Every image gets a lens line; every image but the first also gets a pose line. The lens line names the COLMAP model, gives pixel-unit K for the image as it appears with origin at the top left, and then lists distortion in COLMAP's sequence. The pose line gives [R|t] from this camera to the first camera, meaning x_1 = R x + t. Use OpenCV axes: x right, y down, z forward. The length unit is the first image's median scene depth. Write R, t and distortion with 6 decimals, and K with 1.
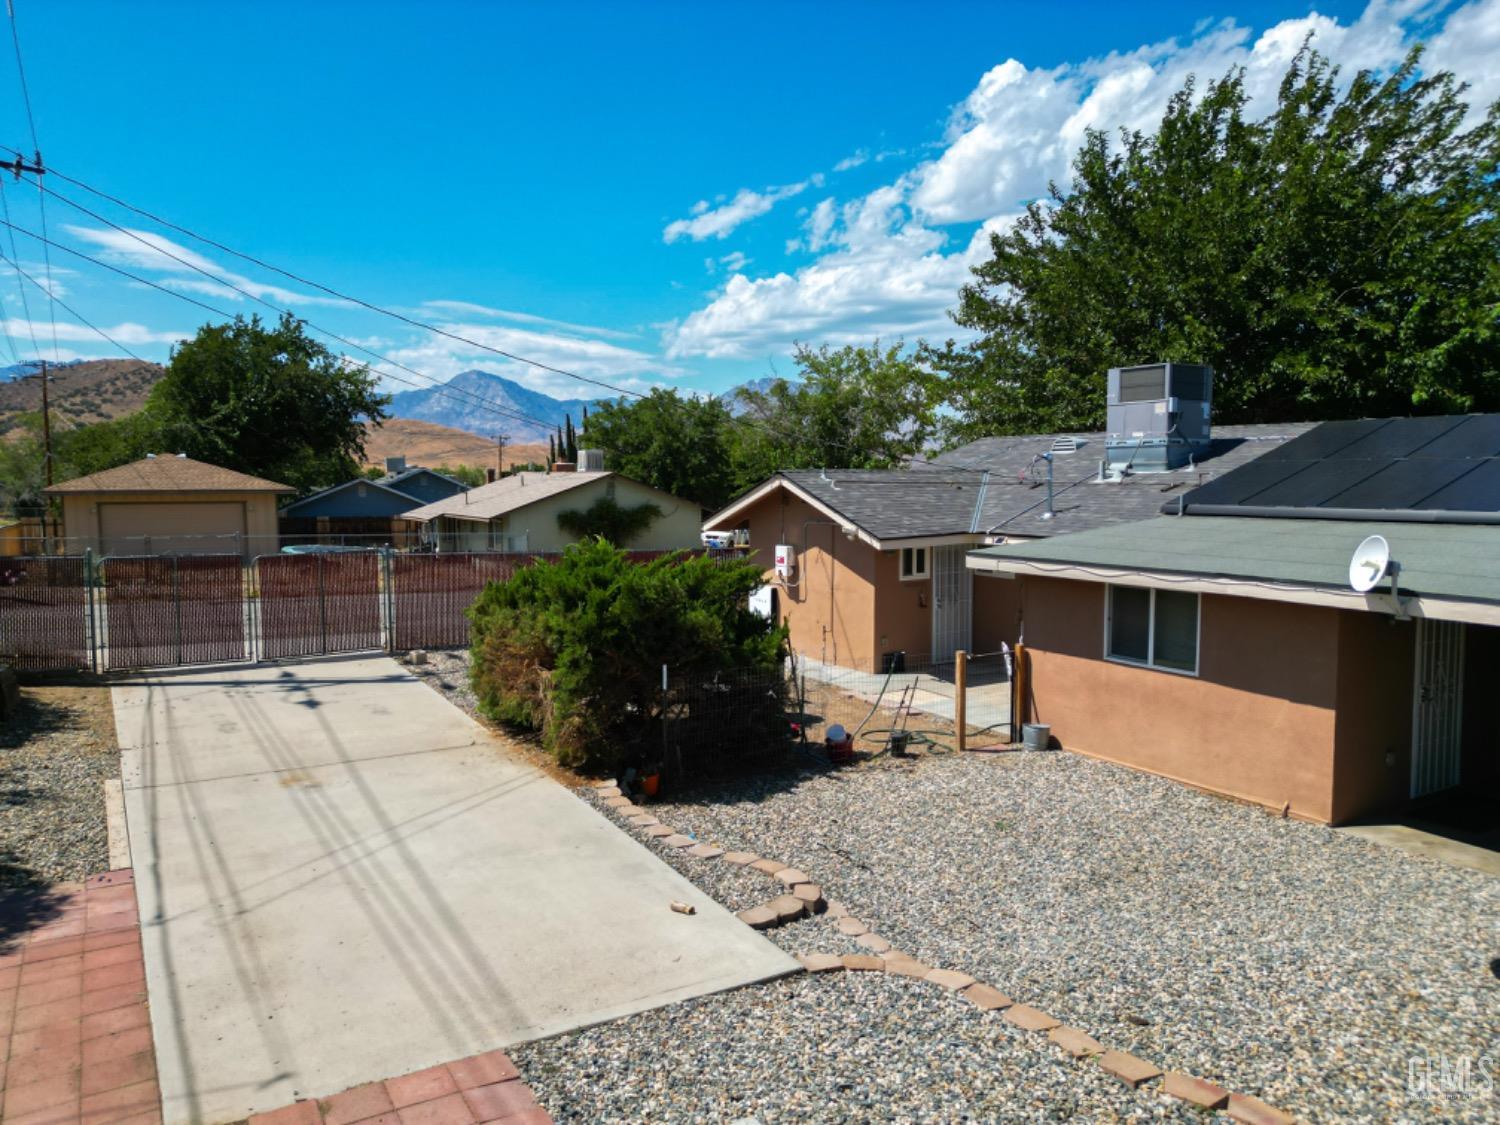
lens RADIAL K [[1052.2, 0, 750.0], [0, 1052.2, 562.5], [0, 0, 1]] dist [0.038368, -0.007591]
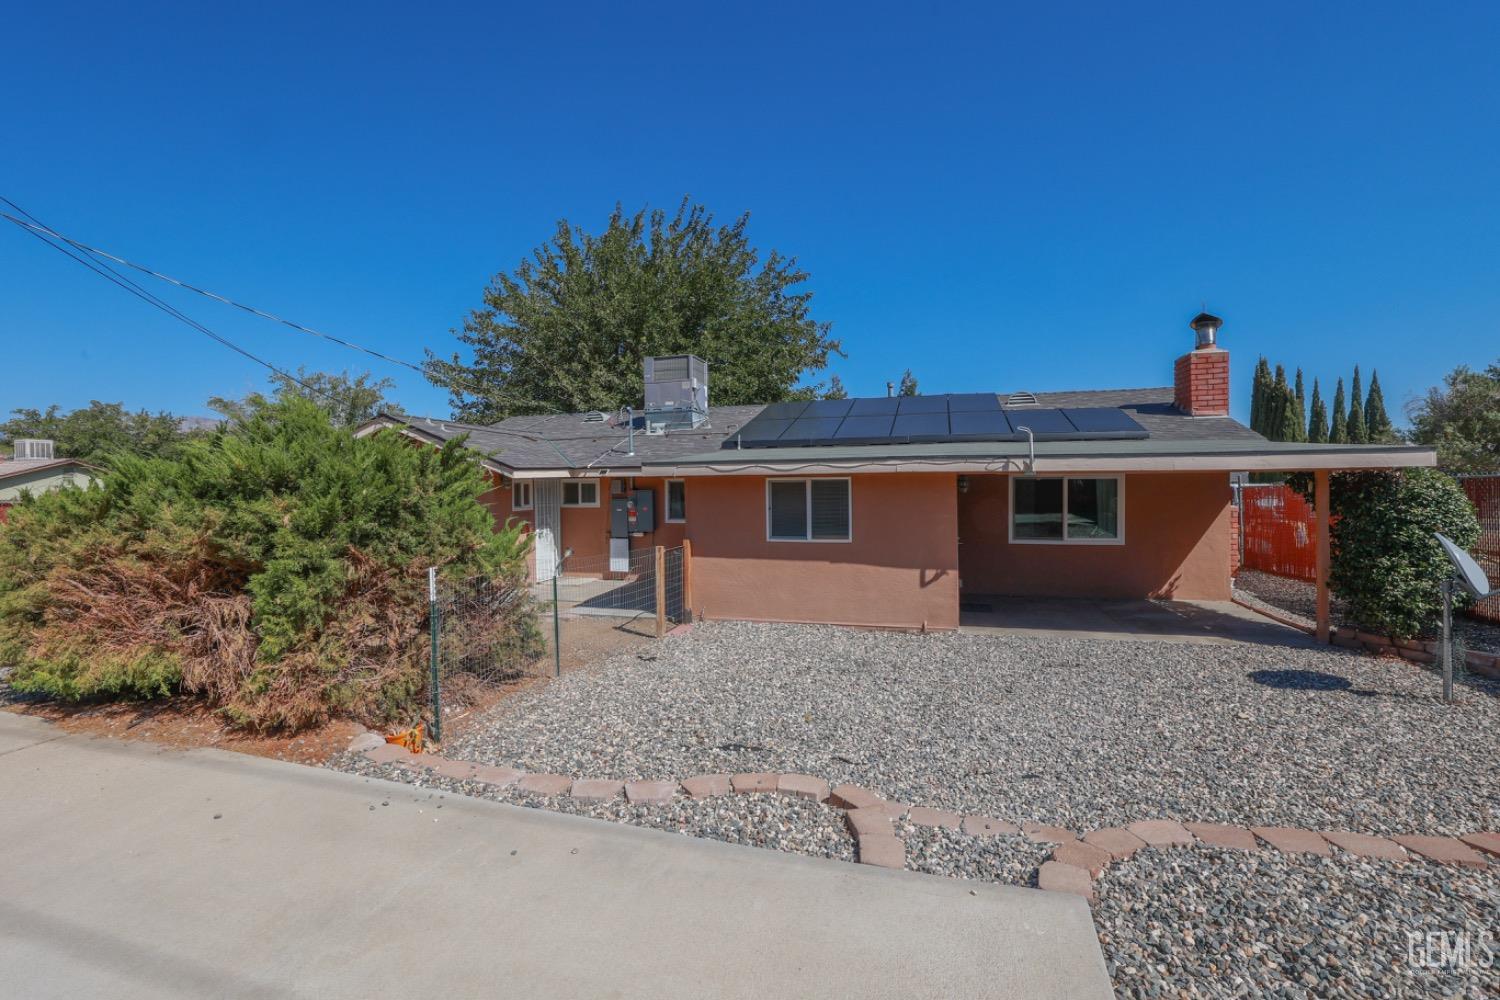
lens RADIAL K [[641.8, 0, 750.0], [0, 641.8, 500.0], [0, 0, 1]] dist [-0.055451, 0.023152]
pose [[0.737170, -0.019955, 0.675413, -0.139451], [0.064474, 0.997080, -0.040911, 0.051360], [-0.672625, 0.073705, 0.736304, 0.317153]]
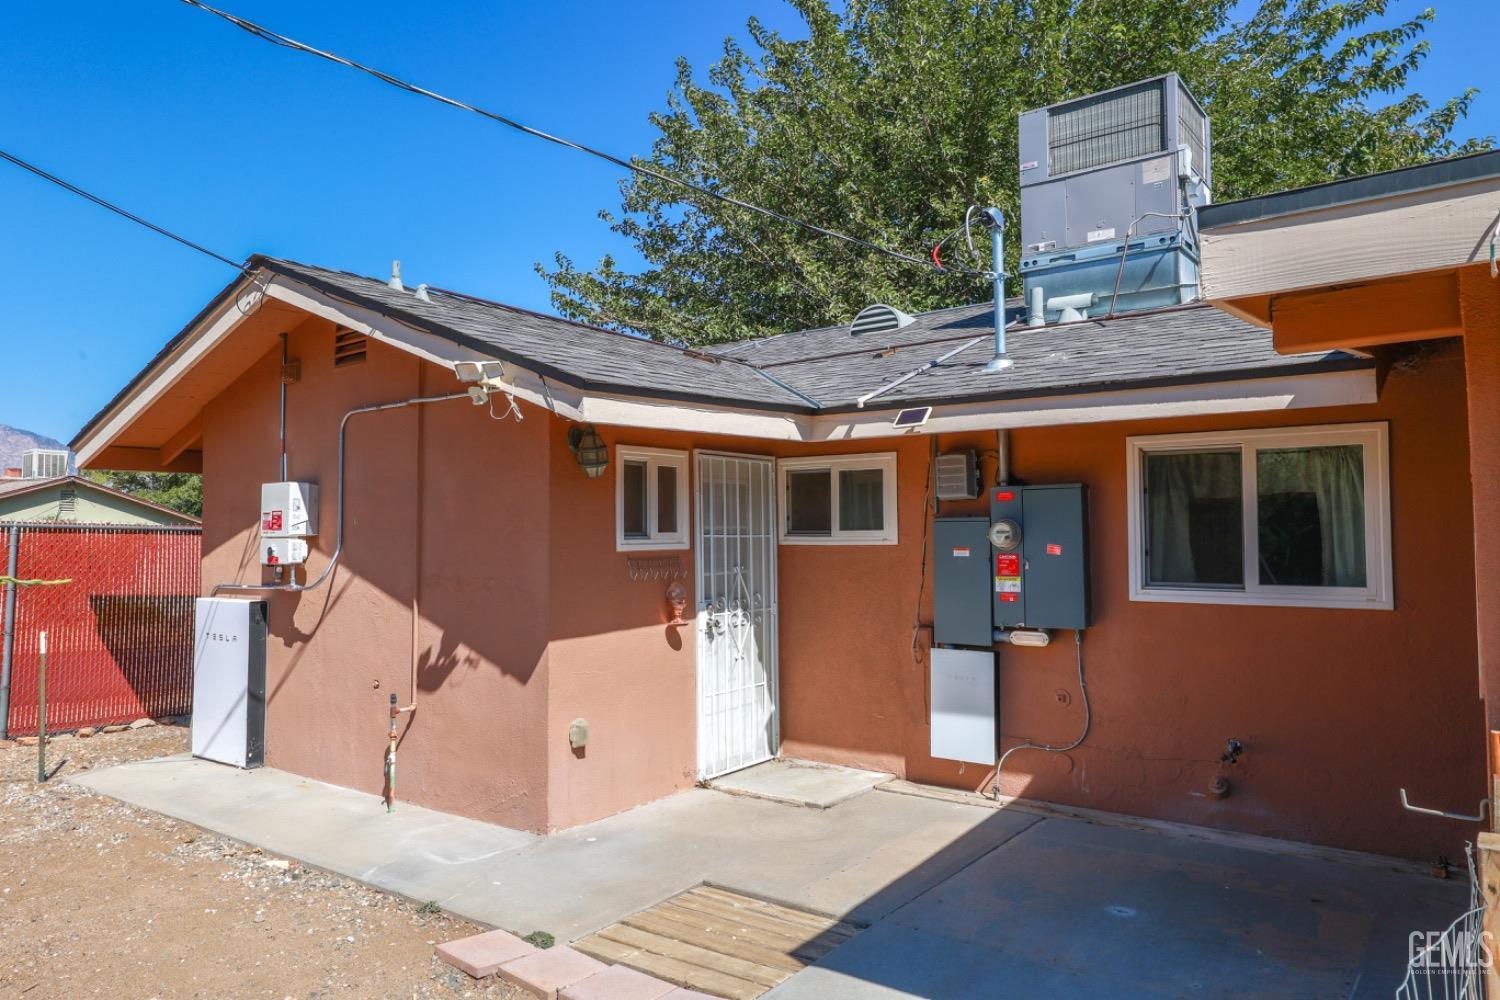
lens RADIAL K [[1015.6, 0, 750.0], [0, 1015.6, 500.0], [0, 0, 1]] dist [-0.005382, -0.001304]
pose [[0.927114, 0.006065, 0.374731, 0.057015], [0.039311, 0.992780, -0.113328, 0.041121], [-0.372713, 0.119799, 0.920181, 0.681031]]
